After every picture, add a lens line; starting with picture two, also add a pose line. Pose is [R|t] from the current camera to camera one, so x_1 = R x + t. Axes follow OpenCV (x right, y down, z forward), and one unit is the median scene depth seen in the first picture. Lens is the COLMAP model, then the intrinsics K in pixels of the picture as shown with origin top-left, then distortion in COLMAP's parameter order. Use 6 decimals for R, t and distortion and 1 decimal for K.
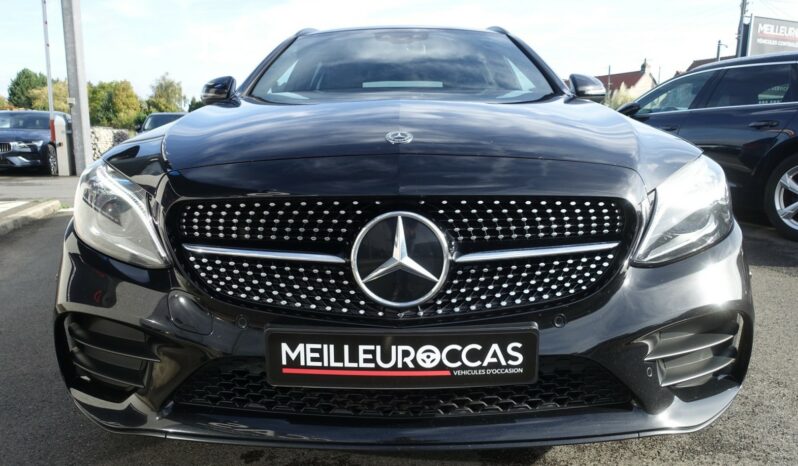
lens RADIAL K [[547.2, 0, 399.0], [0, 547.2, 233.0], [0, 0, 1]] dist [-0.008369, -0.002374]
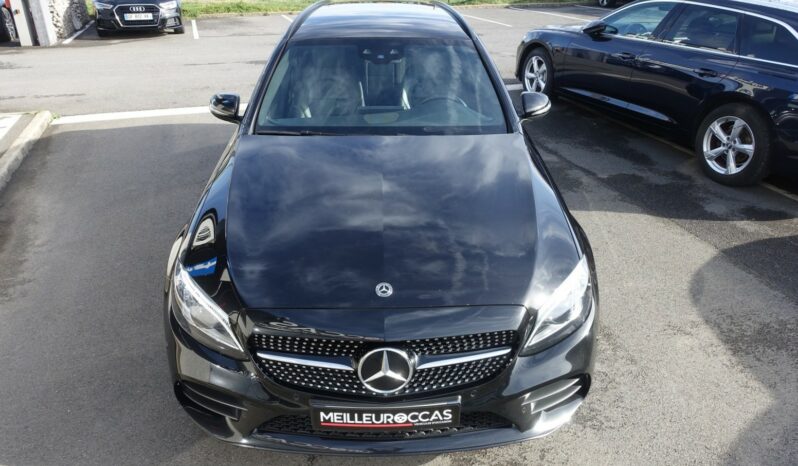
lens RADIAL K [[547.2, 0, 399.0], [0, 547.2, 233.0], [0, 0, 1]] dist [-0.008369, -0.002374]
pose [[0.999122, -0.008535, 0.041018, -0.022150], [-0.003610, 0.957850, 0.287247, -0.893197], [-0.041741, -0.287143, 0.956978, -0.583307]]
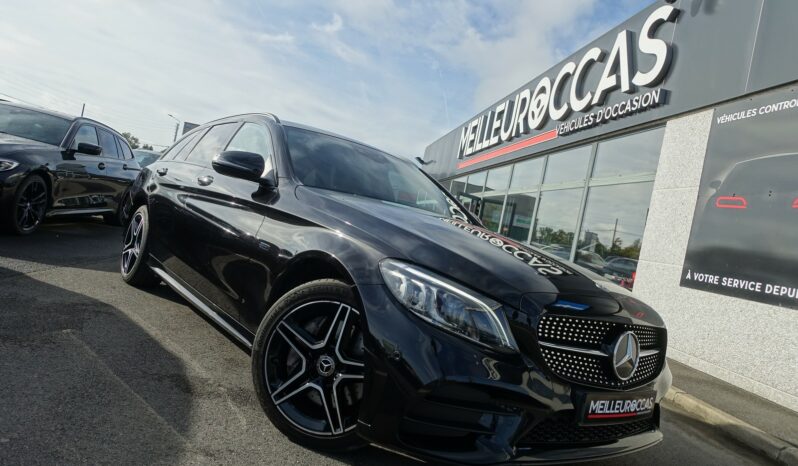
lens RADIAL K [[547.2, 0, 399.0], [0, 547.2, 233.0], [0, 0, 1]] dist [-0.008369, -0.002374]
pose [[0.756853, 0.170857, 0.630857, -1.932523], [-0.101958, 0.984274, -0.144253, -0.020010], [-0.645583, 0.044857, 0.762371, 0.004572]]
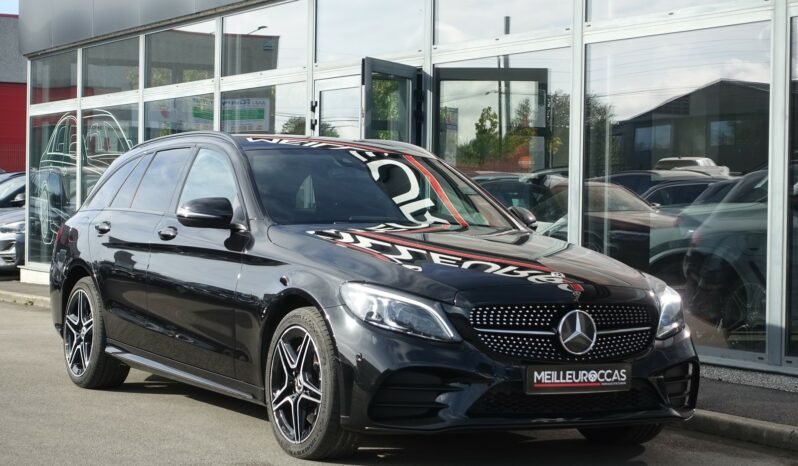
lens RADIAL K [[1608.4, 0, 399.0], [0, 1608.4, 233.0], [0, 0, 1]] dist [-0.049817, -0.283217]
pose [[0.866865, 0.029282, 0.497682, -3.758769], [0.054339, 0.986777, -0.152707, 0.589365], [-0.495572, 0.159420, 0.853811, -4.108567]]
